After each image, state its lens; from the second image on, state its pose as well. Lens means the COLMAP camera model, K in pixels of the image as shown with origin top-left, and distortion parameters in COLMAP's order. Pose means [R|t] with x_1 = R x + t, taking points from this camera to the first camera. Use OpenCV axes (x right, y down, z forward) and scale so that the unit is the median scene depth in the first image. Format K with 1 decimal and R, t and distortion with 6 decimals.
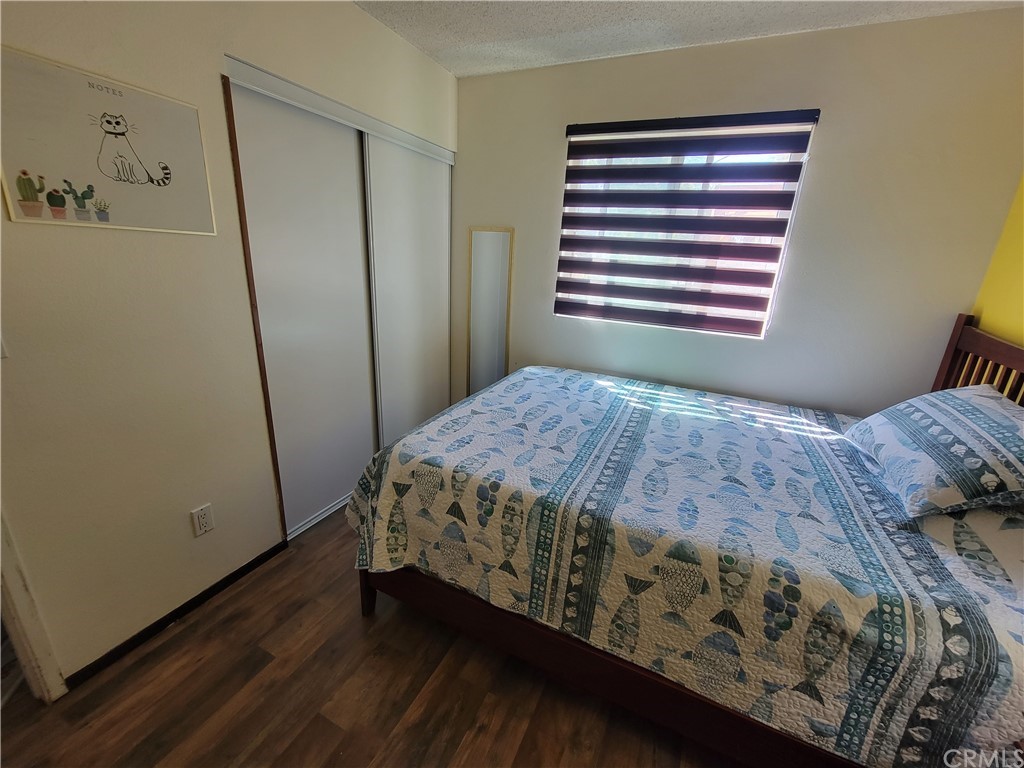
lens RADIAL K [[420.7, 0, 505.5], [0, 420.7, 385.5], [0, 0, 1]] dist [-0.003557, -0.000153]
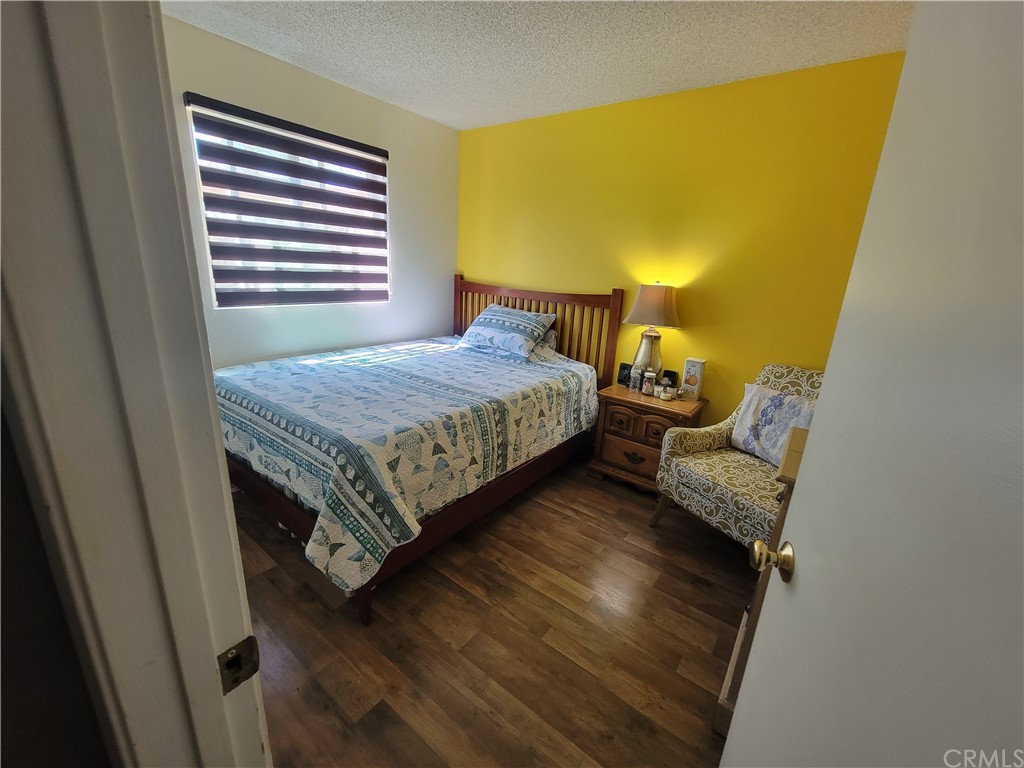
lens RADIAL K [[420.7, 0, 515.7], [0, 420.7, 389.3], [0, 0, 1]] dist [-0.003557, -0.000153]
pose [[0.199124, -0.319585, 0.926399, -1.032781], [0.258949, 0.928889, 0.264784, -0.133039], [-0.945143, 0.187165, 0.267720, 0.328047]]
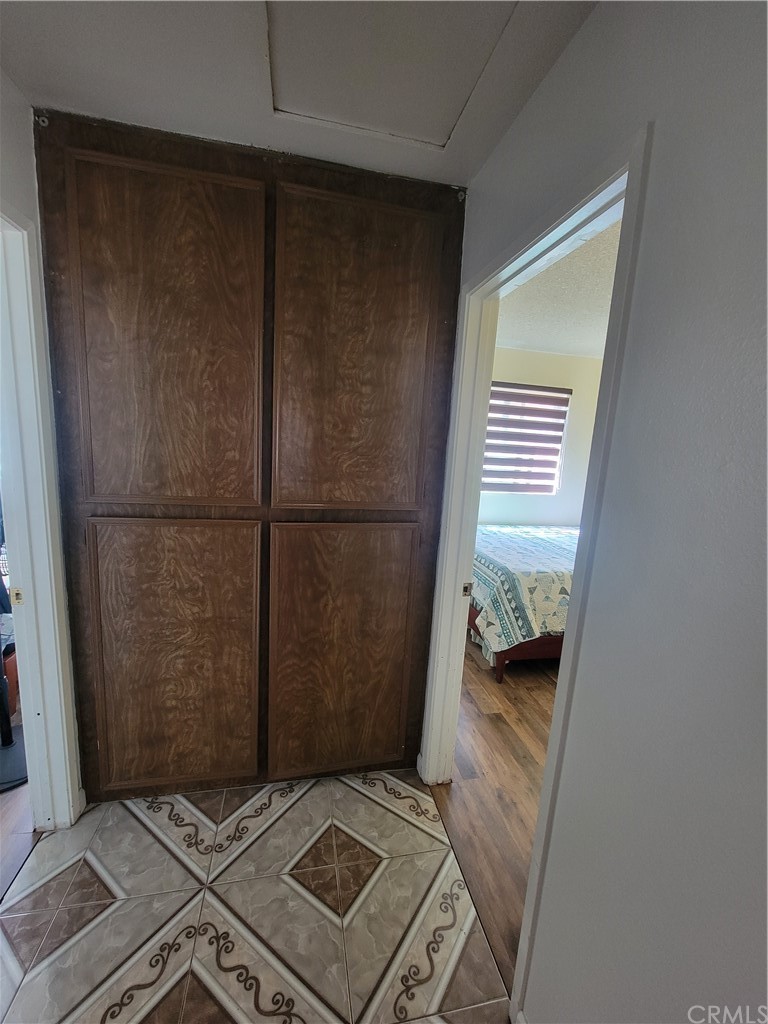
lens RADIAL K [[420.7, 0, 384.8], [0, 420.7, 511.4], [0, 0, 1]] dist [-0.003557, -0.000153]
pose [[0.793395, -0.107837, 0.599079, -1.625462], [0.171550, 0.983901, -0.050086, -0.095893], [-0.584034, 0.142510, 0.799122, -0.115416]]
